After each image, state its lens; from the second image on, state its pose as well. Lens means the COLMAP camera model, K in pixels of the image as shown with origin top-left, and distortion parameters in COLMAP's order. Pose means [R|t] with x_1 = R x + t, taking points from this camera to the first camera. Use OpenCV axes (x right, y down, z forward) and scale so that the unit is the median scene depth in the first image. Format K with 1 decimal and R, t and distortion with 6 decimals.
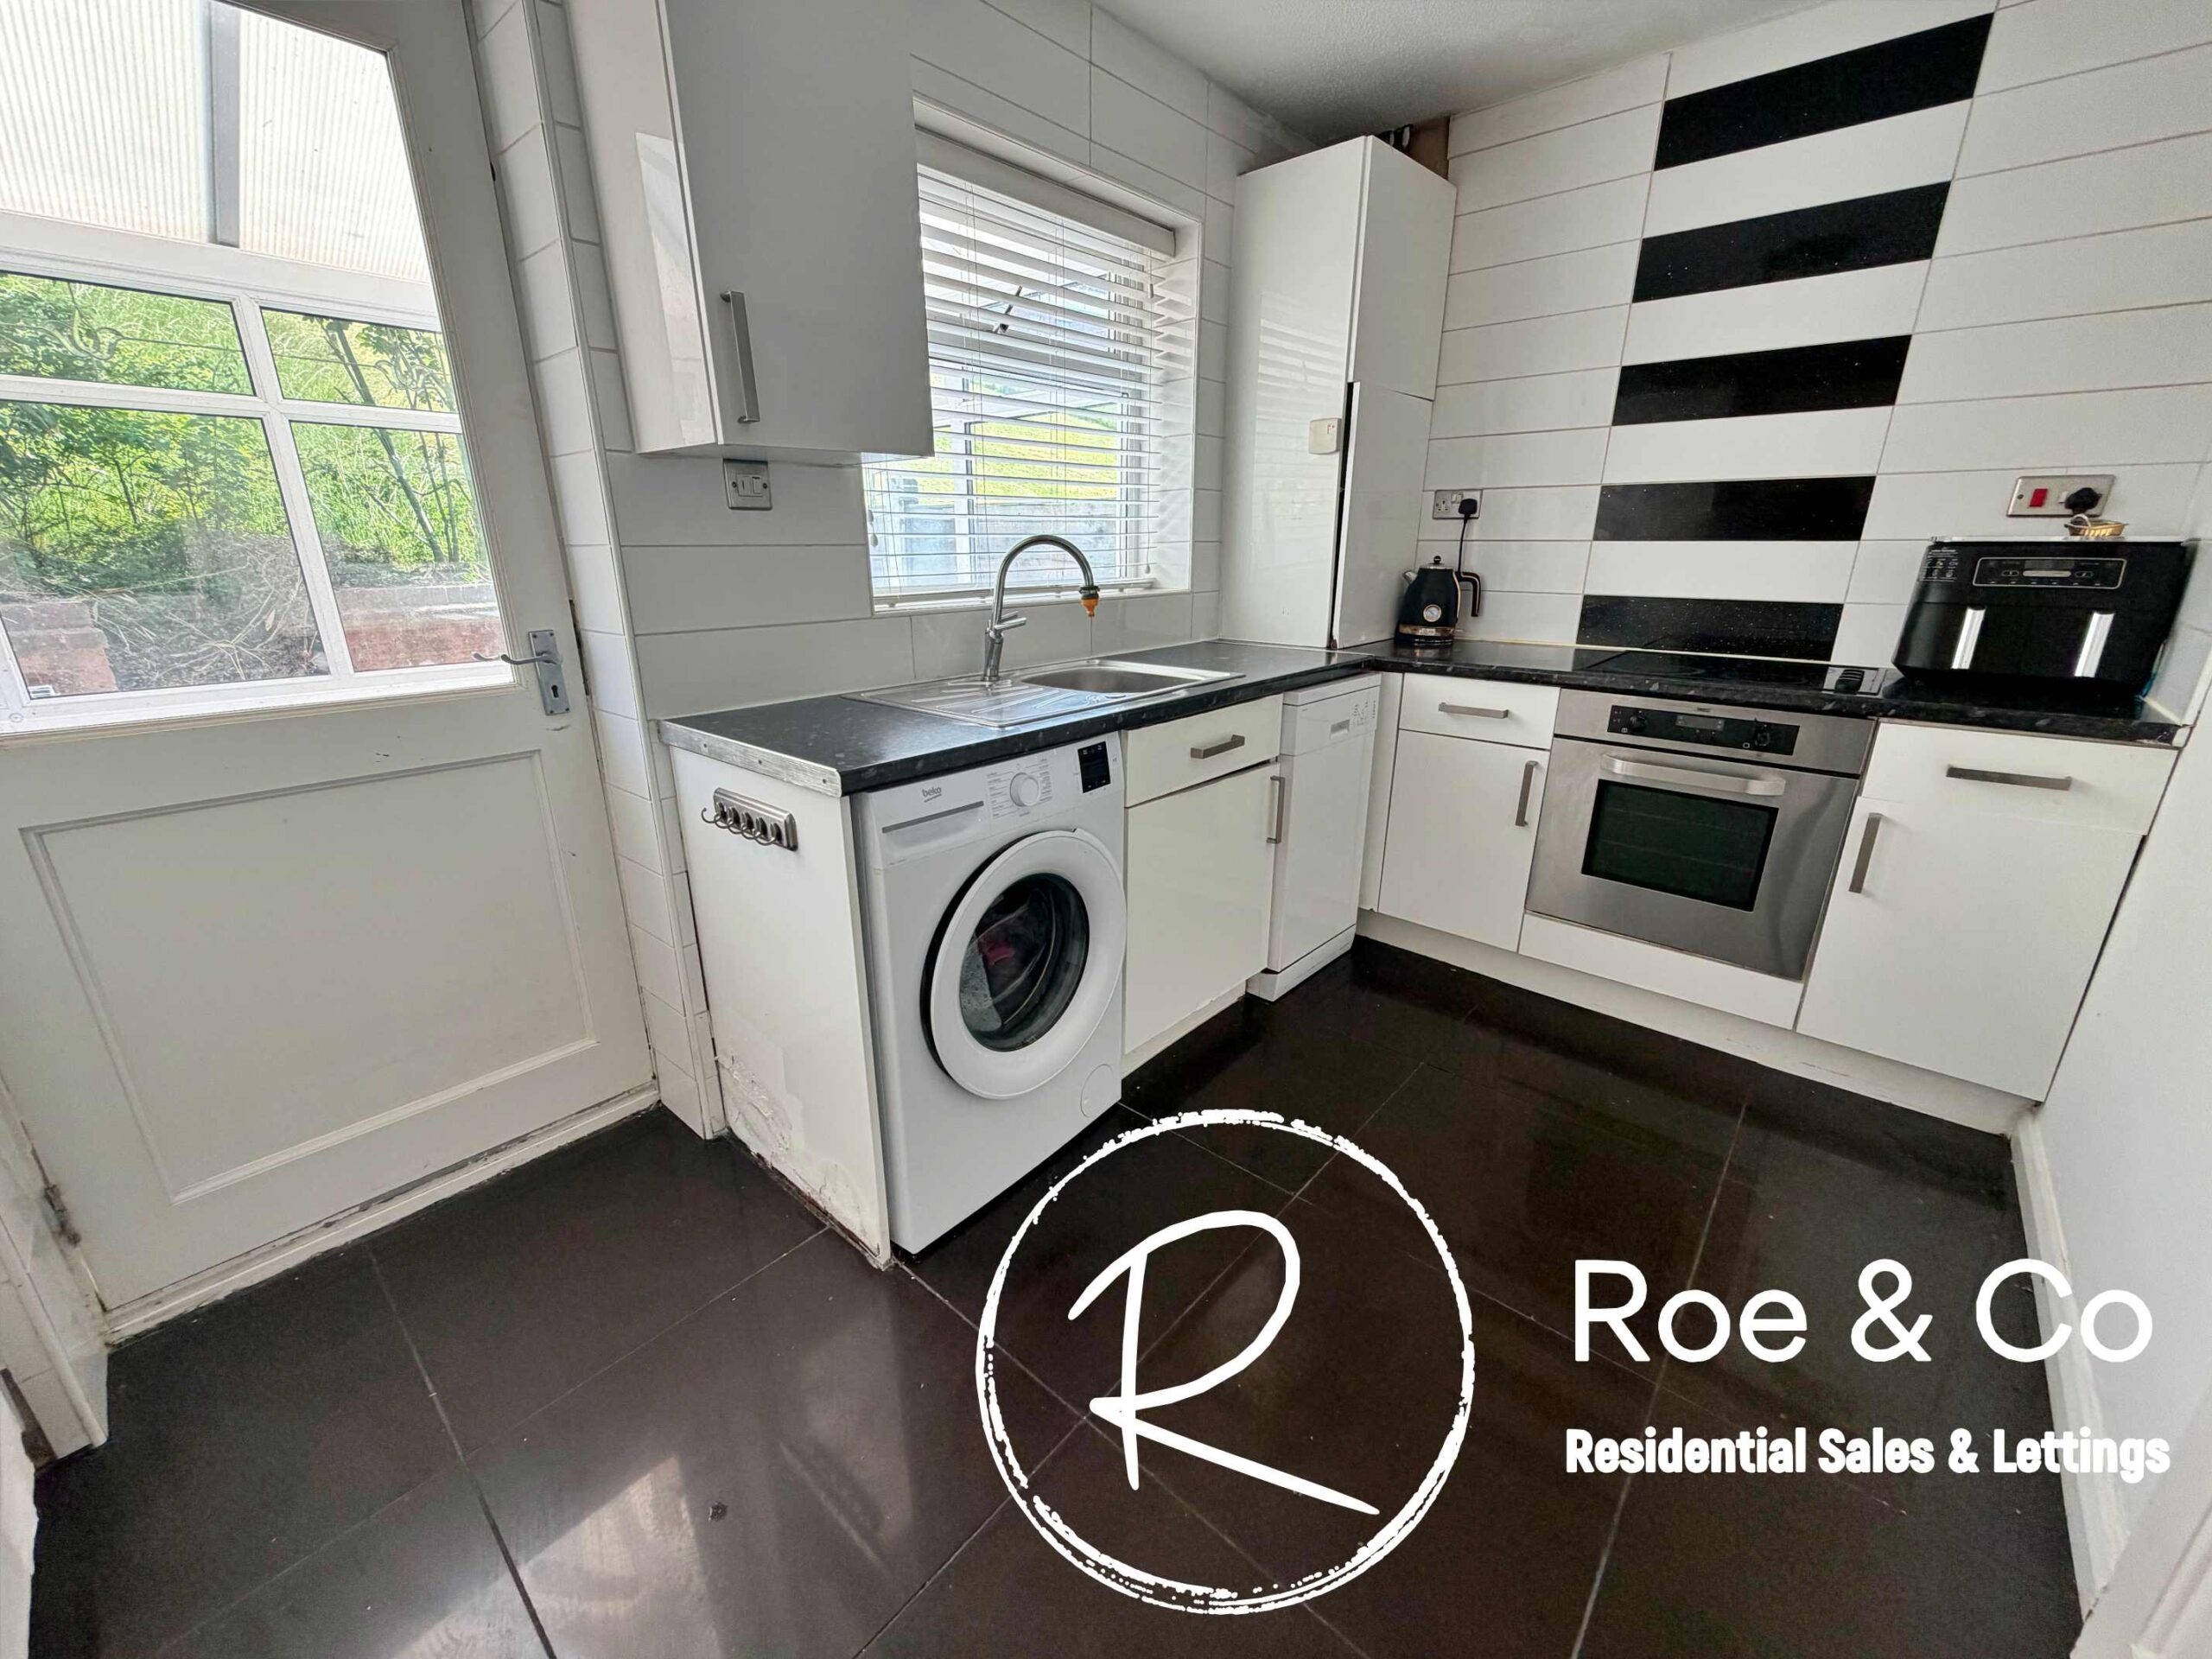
lens RADIAL K [[880.1, 0, 1100.7], [0, 880.1, 823.1], [0, 0, 1]] dist [0.004617, -0.000043]
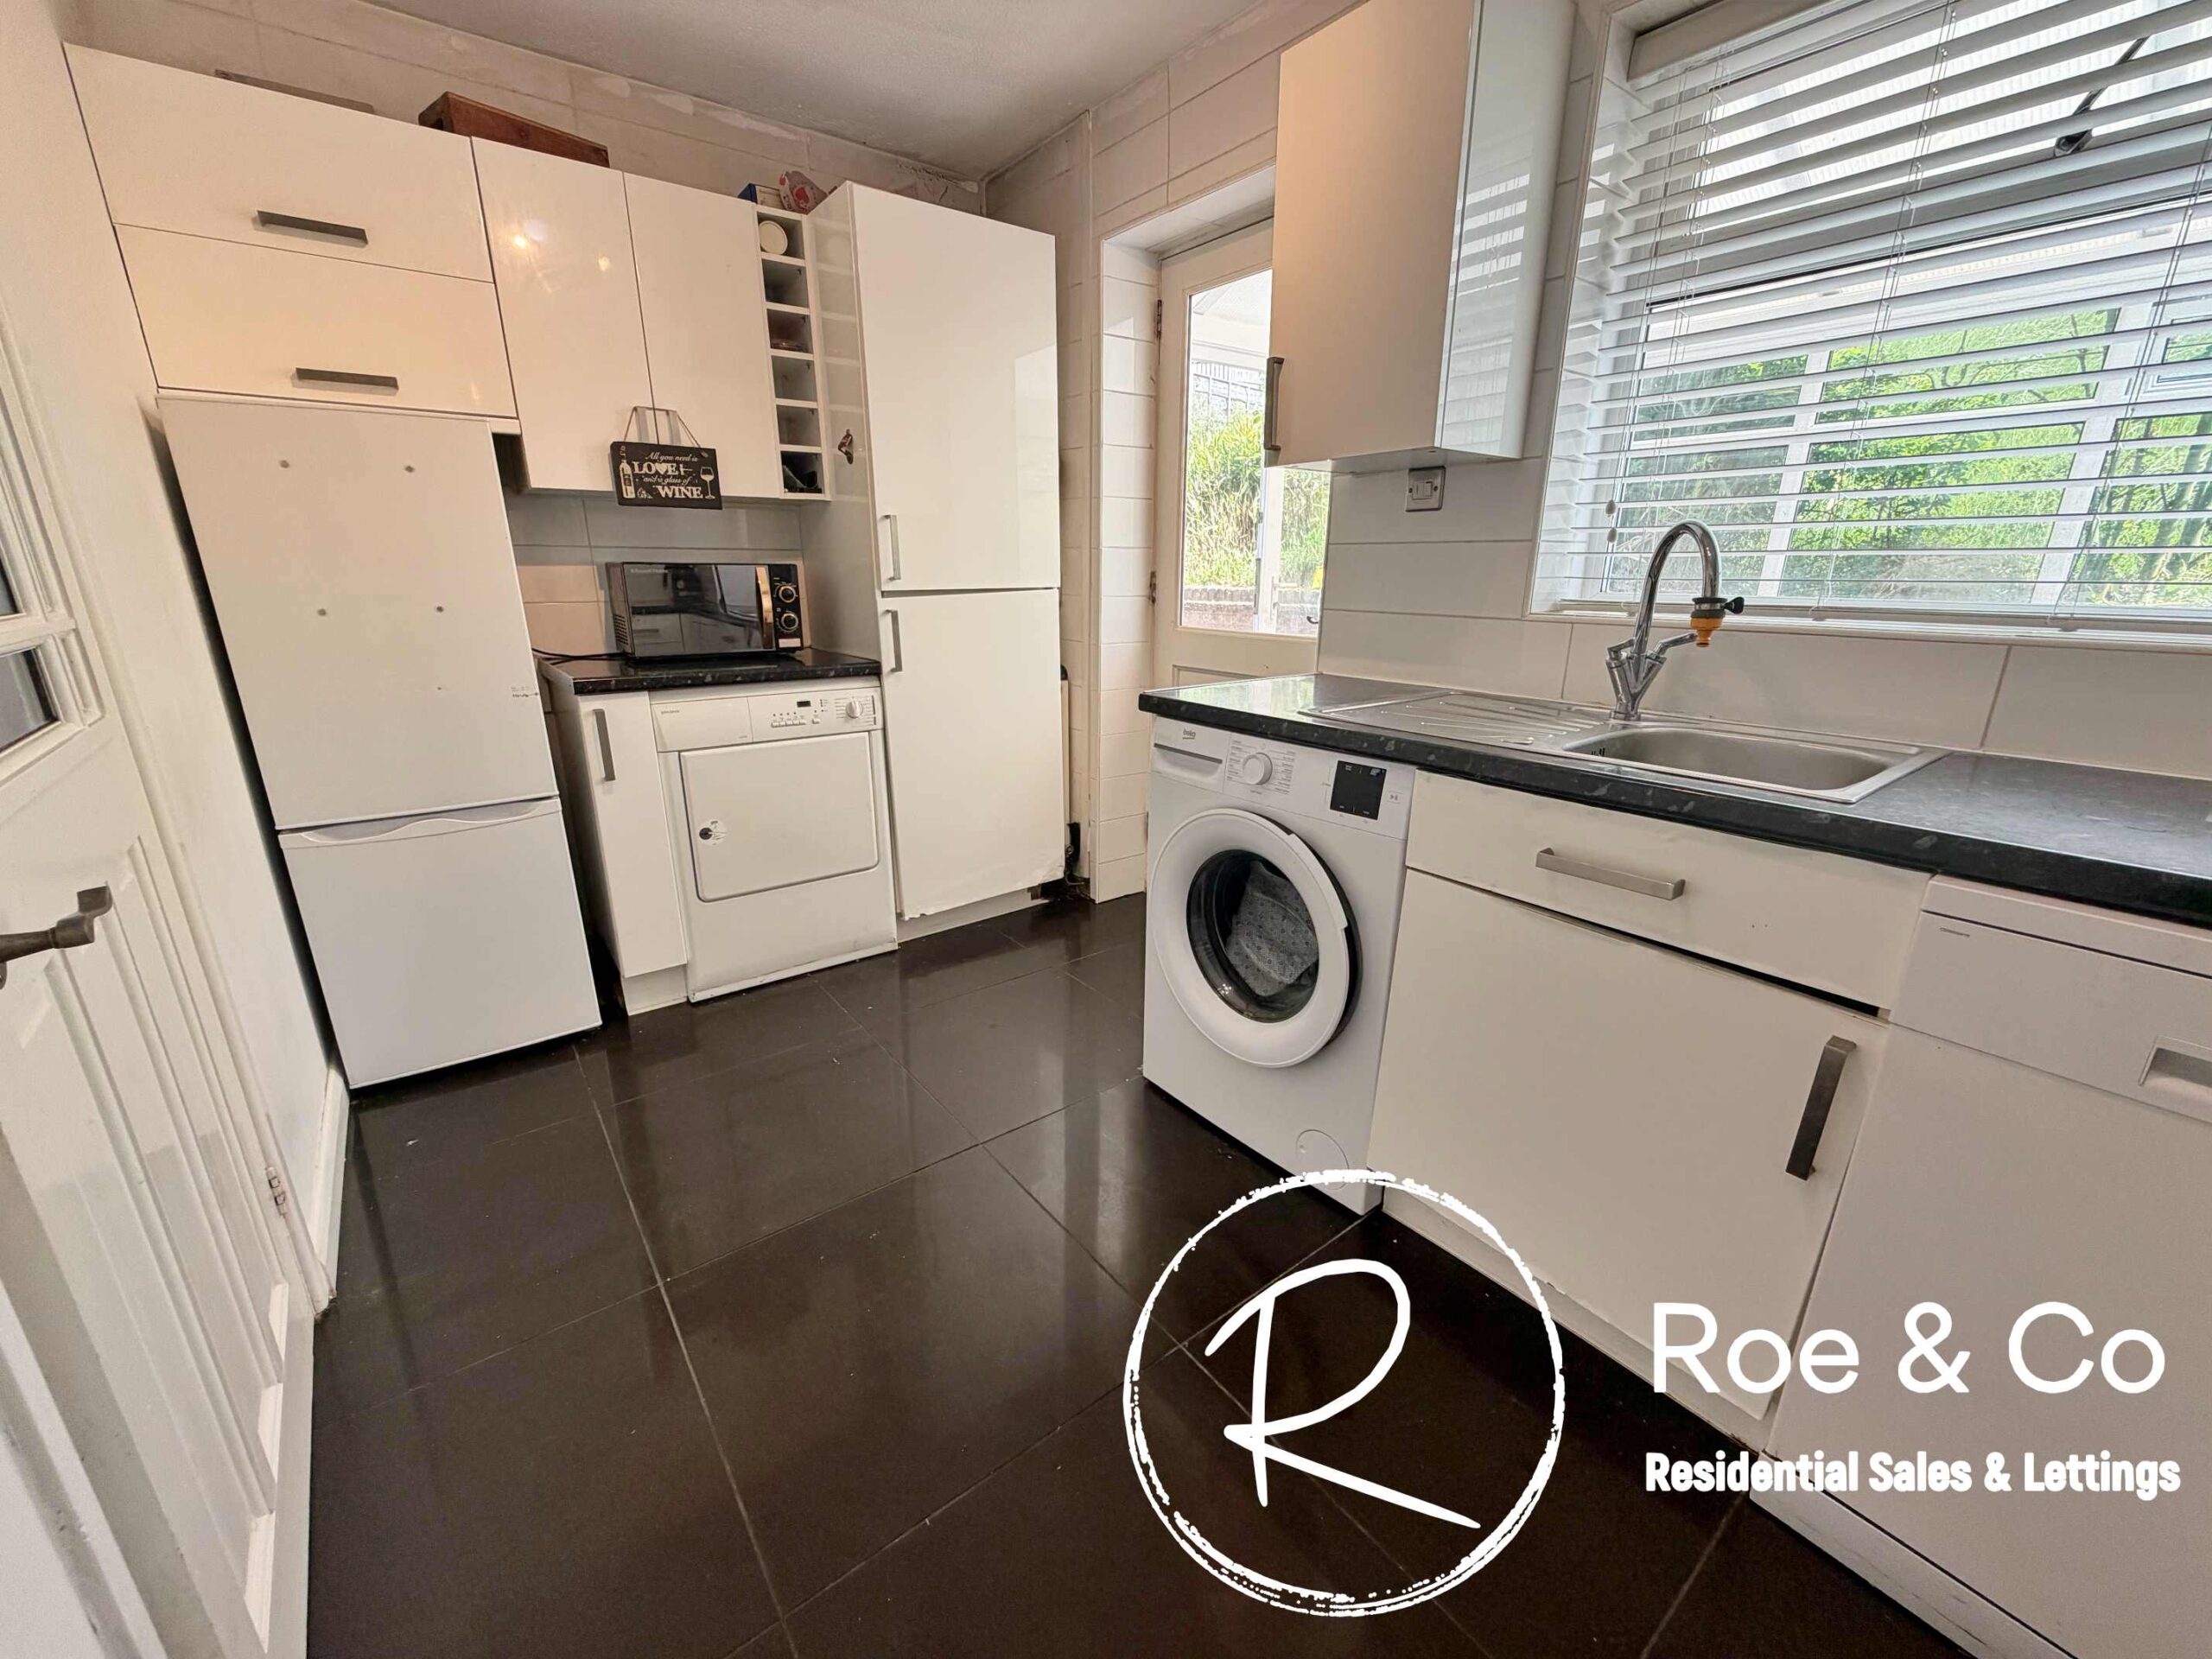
lens RADIAL K [[880.1, 0, 1088.9], [0, 880.1, 834.0], [0, 0, 1]] dist [0.004617, -0.000043]
pose [[-0.182816, 0.300866, -0.935980, 0.859523], [-0.297074, 0.890617, 0.344309, -0.241444], [0.937190, 0.341001, -0.073440, 0.802181]]
